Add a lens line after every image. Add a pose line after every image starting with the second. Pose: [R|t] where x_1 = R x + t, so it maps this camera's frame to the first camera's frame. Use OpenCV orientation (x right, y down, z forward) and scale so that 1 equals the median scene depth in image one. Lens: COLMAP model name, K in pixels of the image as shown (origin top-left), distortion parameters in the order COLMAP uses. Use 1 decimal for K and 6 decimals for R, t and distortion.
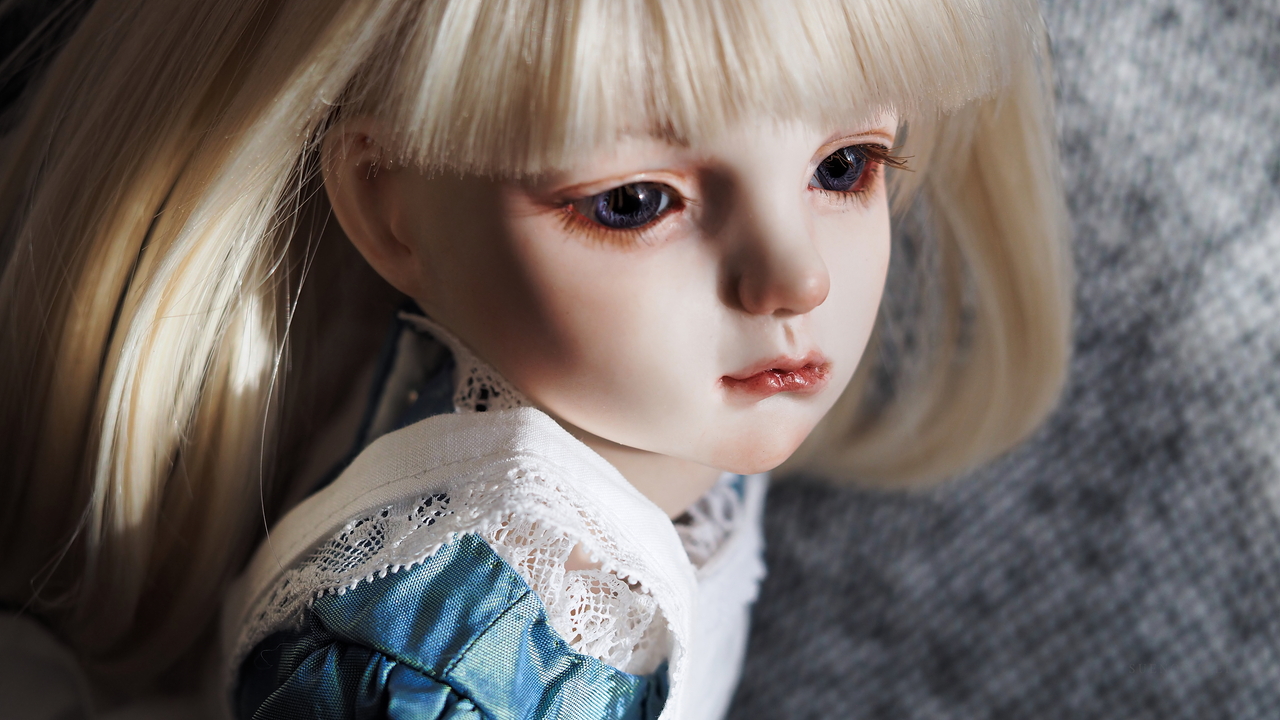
lens RADIAL K [[4563.3, 0, 677.7], [0, 4563.3, 361.3], [0, 0, 1]] dist [-0.139204, -1.420474]
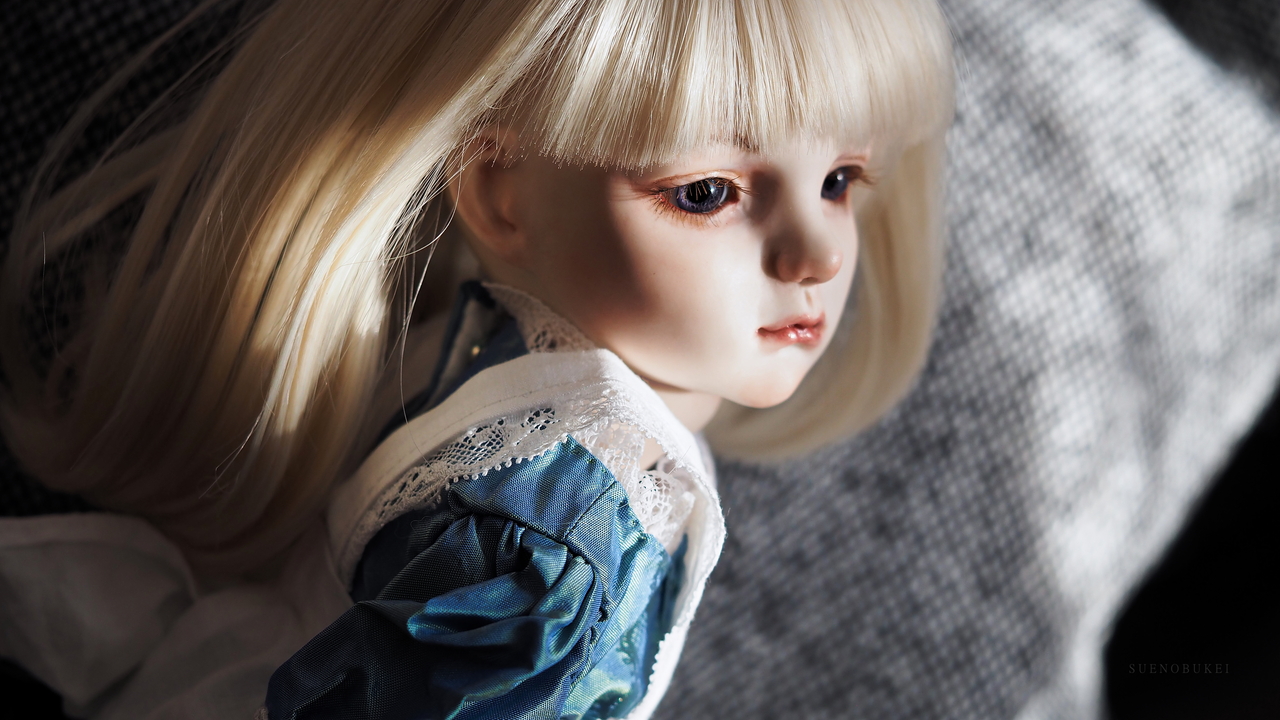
lens RADIAL K [[4346.7, 0, 624.4], [0, 4346.7, 360.3], [0, 0, 1]] dist [-0.070849, -1.444902]
pose [[0.973704, 0.044258, 0.223475, -0.313667], [-0.027013, 0.996457, -0.079645, 0.115518], [-0.226208, 0.071514, 0.971450, -0.235365]]
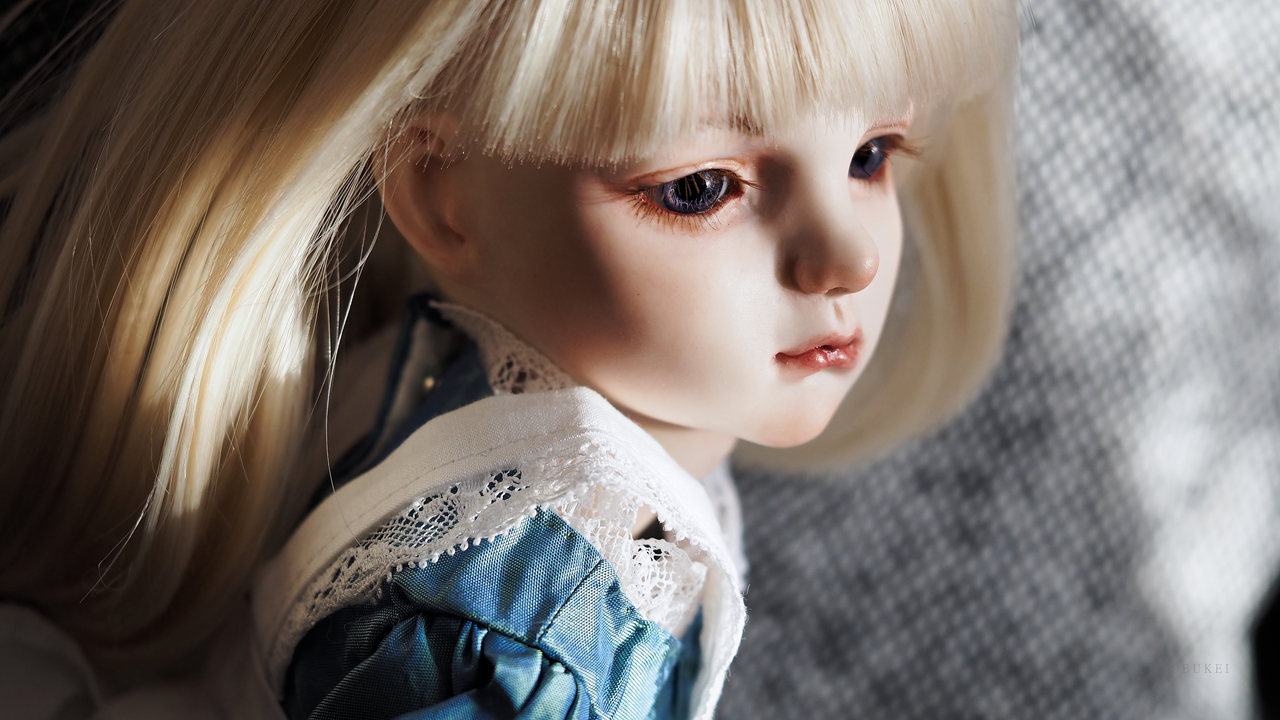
lens RADIAL K [[4518.1, 0, 640.1], [0, 4518.1, 361.0], [0, 0, 1]] dist [-0.132466, -0.465533]
pose [[0.981520, -0.014890, 0.190778, -0.220686], [0.017970, 0.999734, -0.014425, 0.019596], [-0.190512, 0.017586, 0.981527, -0.024368]]
